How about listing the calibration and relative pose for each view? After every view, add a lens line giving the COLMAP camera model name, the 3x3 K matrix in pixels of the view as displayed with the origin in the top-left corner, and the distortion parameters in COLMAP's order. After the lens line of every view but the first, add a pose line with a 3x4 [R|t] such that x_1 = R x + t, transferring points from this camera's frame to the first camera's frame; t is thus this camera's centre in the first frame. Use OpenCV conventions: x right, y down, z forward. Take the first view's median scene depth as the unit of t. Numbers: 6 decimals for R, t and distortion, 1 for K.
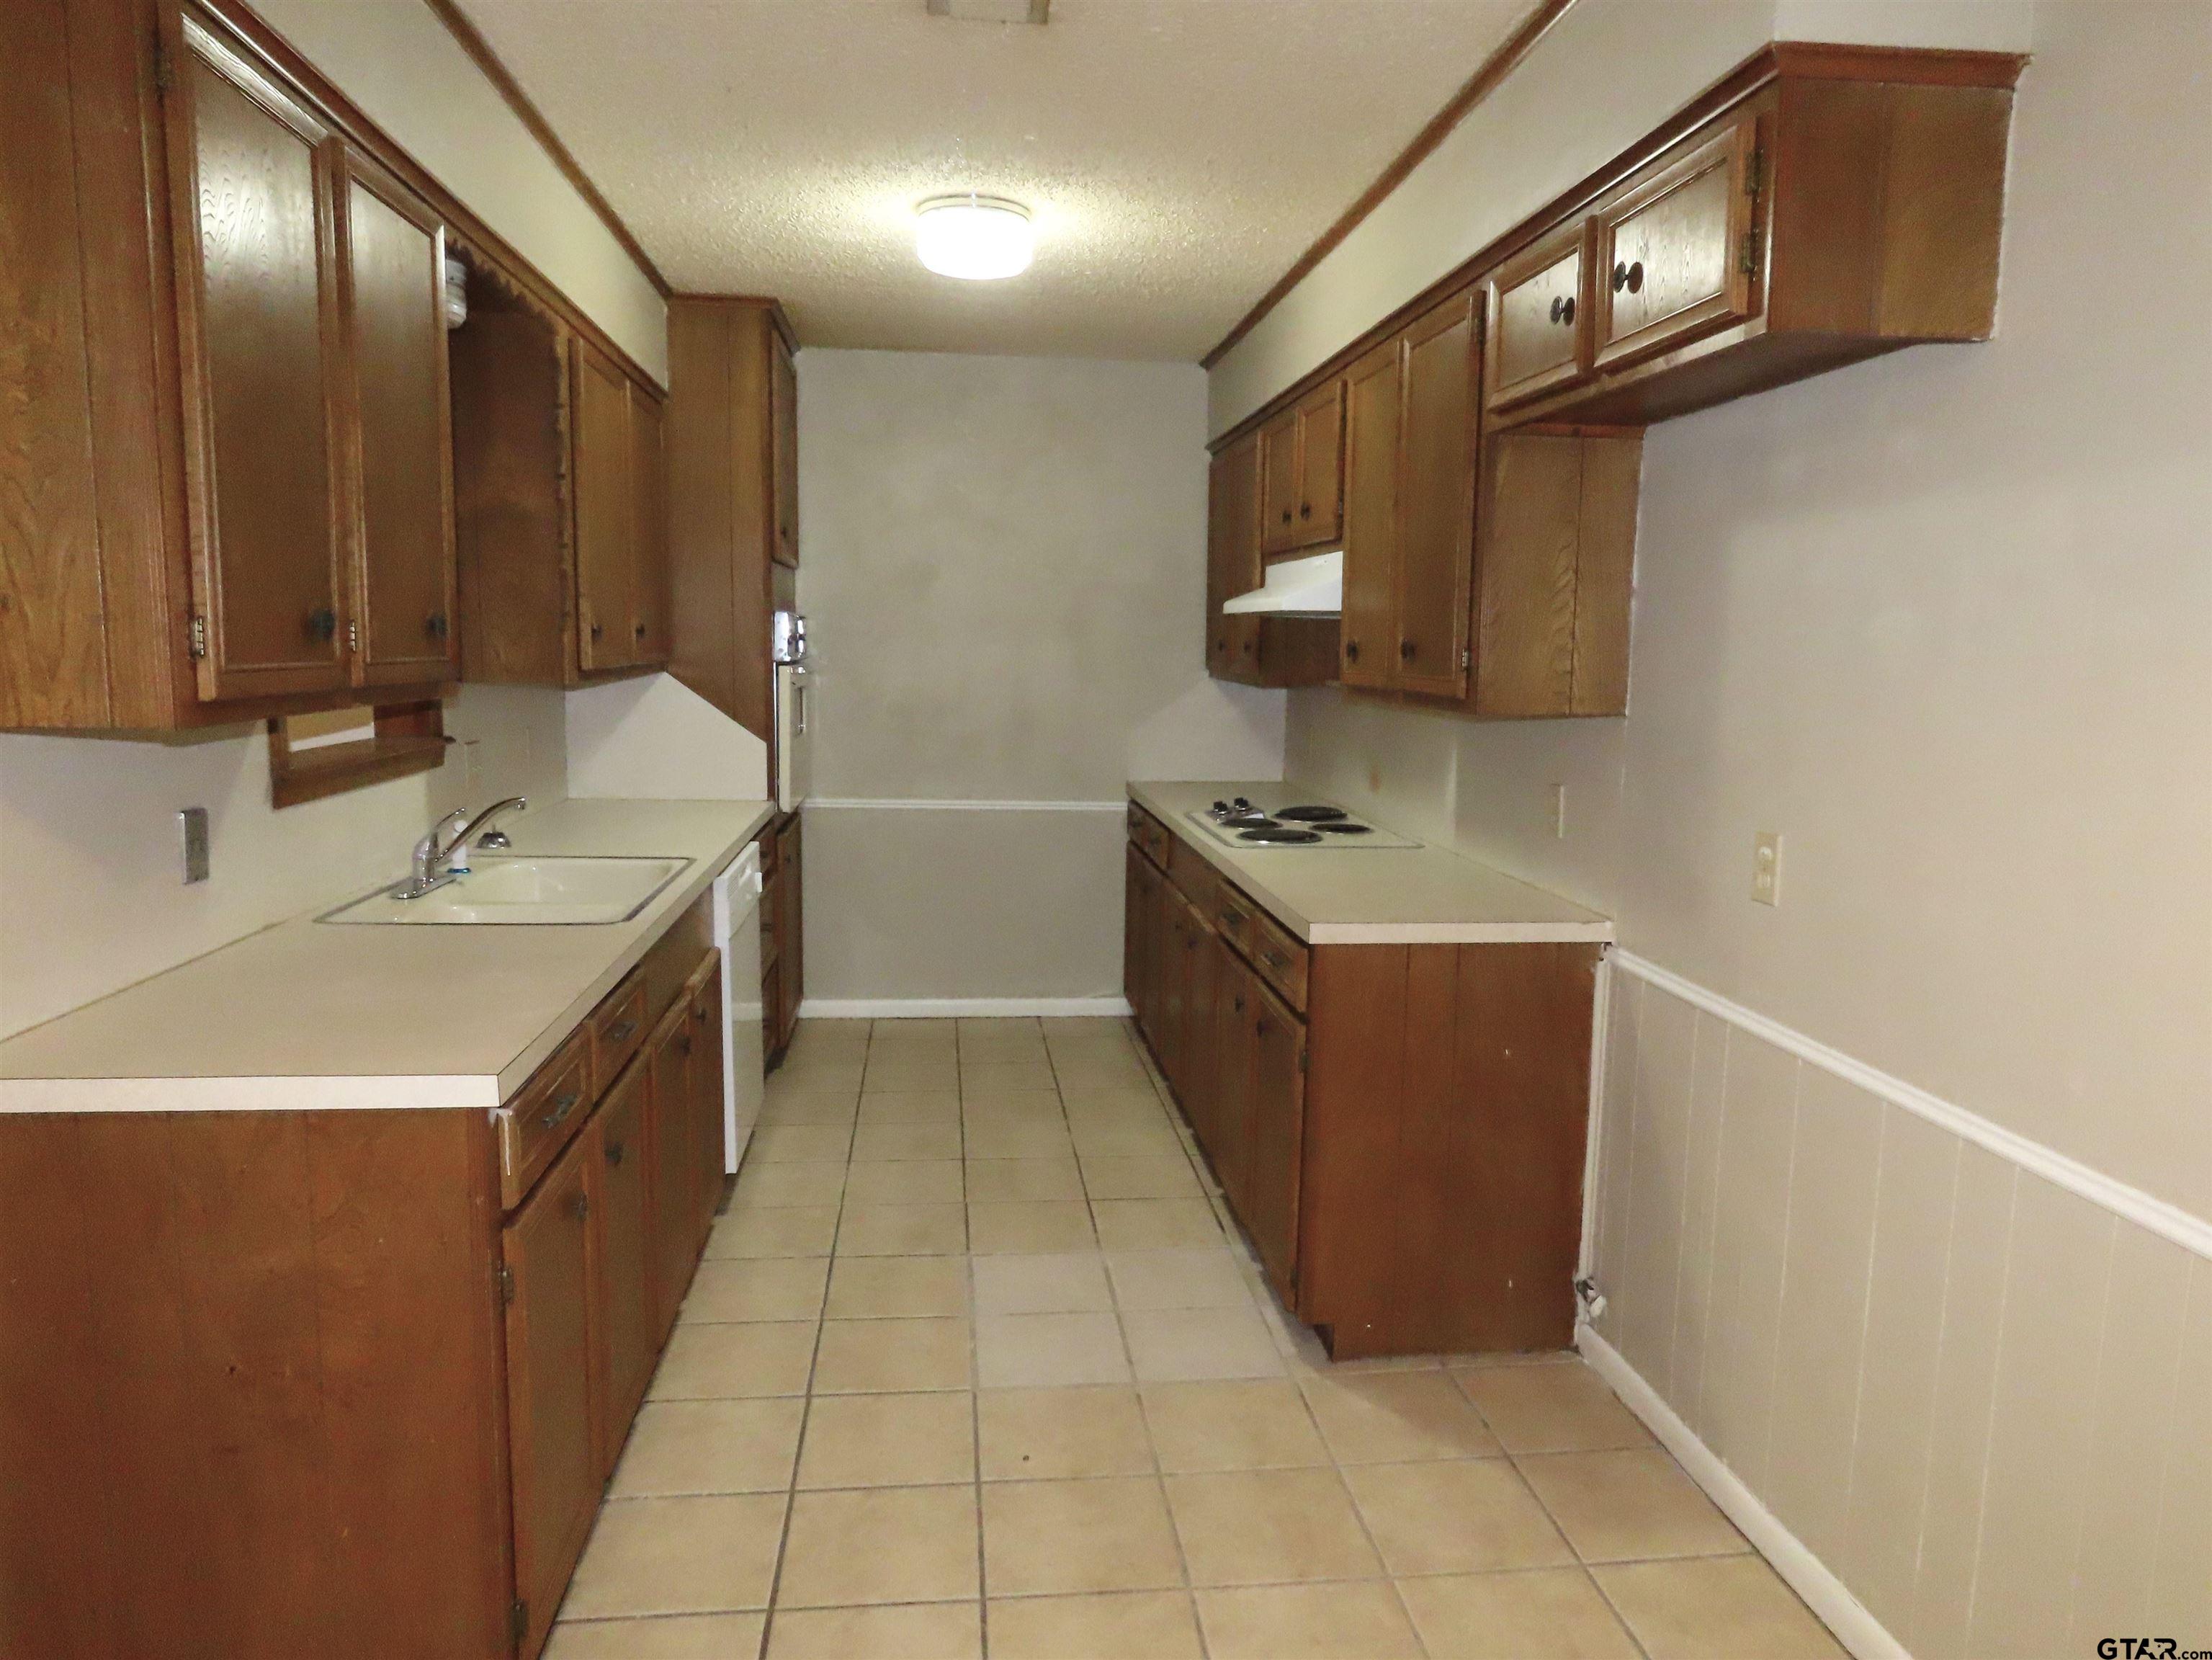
lens RADIAL K [[1407.1, 0, 1102.8], [0, 1407.1, 818.9], [0, 0, 1]] dist [-0.016400, 0.005038]
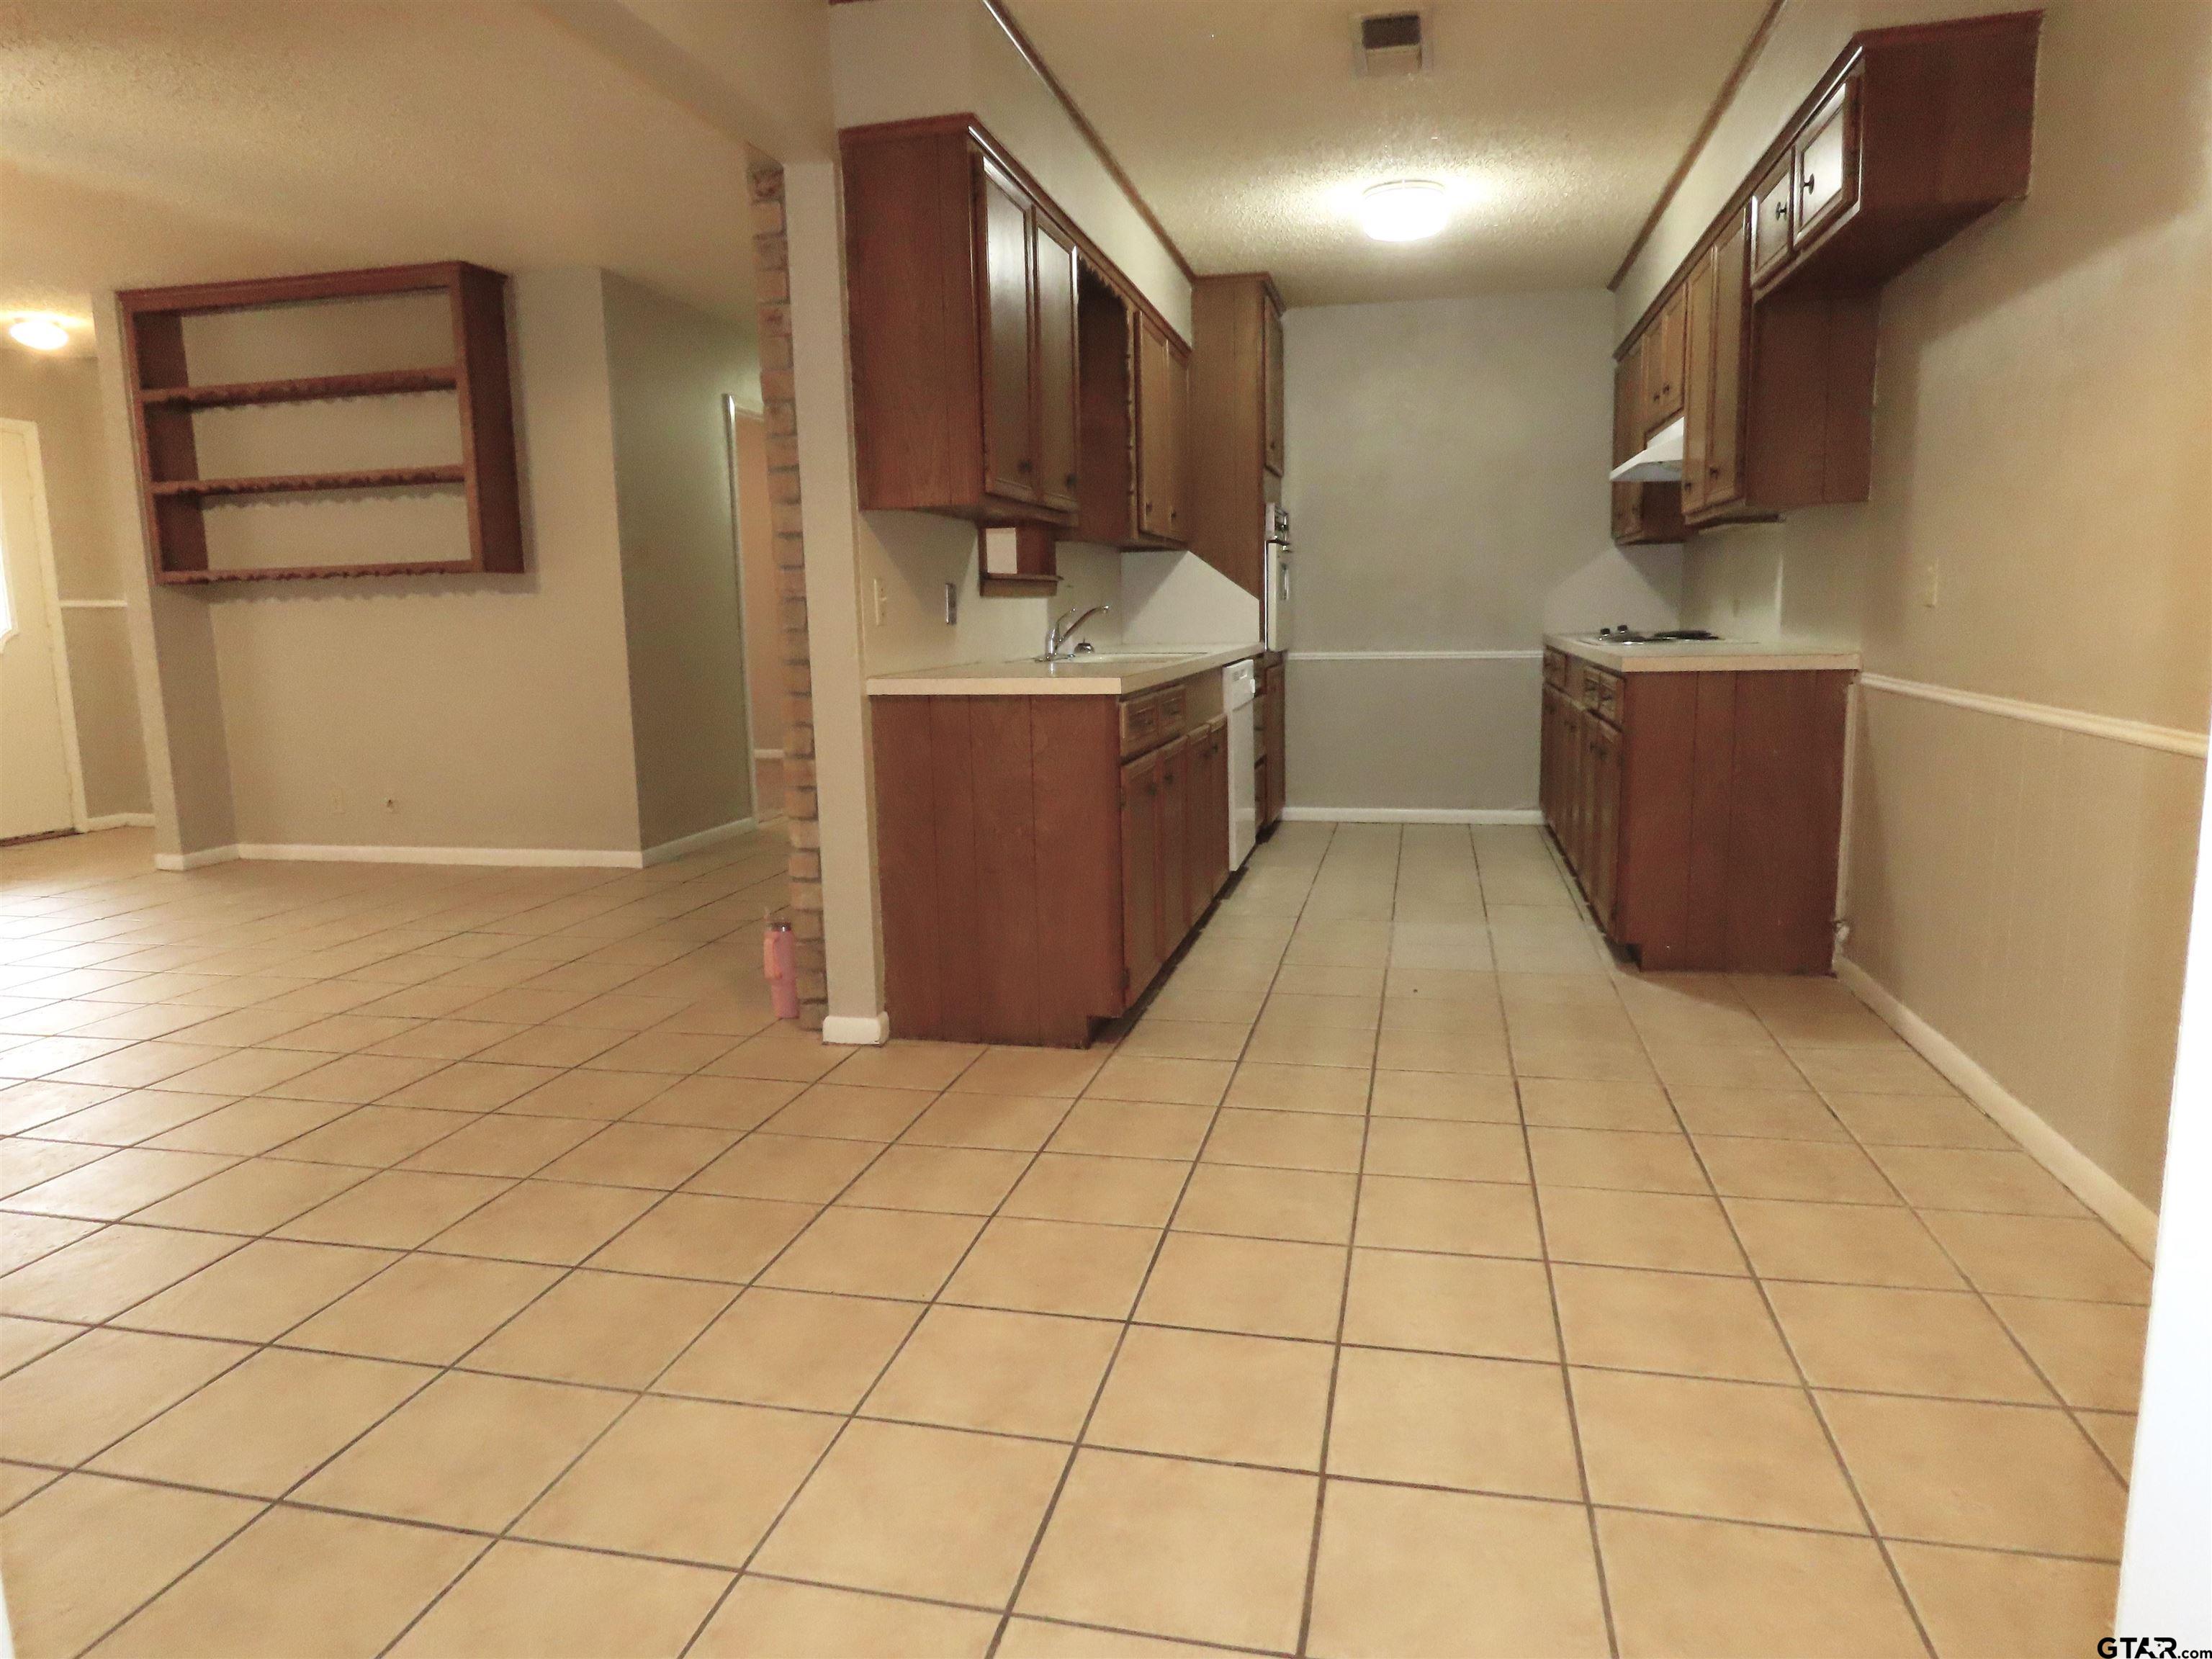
lens RADIAL K [[1406.9, 0, 1109.4], [0, 1406.9, 833.5], [0, 0, 1]] dist [-0.016400, 0.005038]
pose [[0.941895, 0.013537, -0.335634, 0.104454], [-0.005909, 0.999701, 0.023739, 0.171252], [0.335855, -0.020376, 0.941693, -0.417601]]
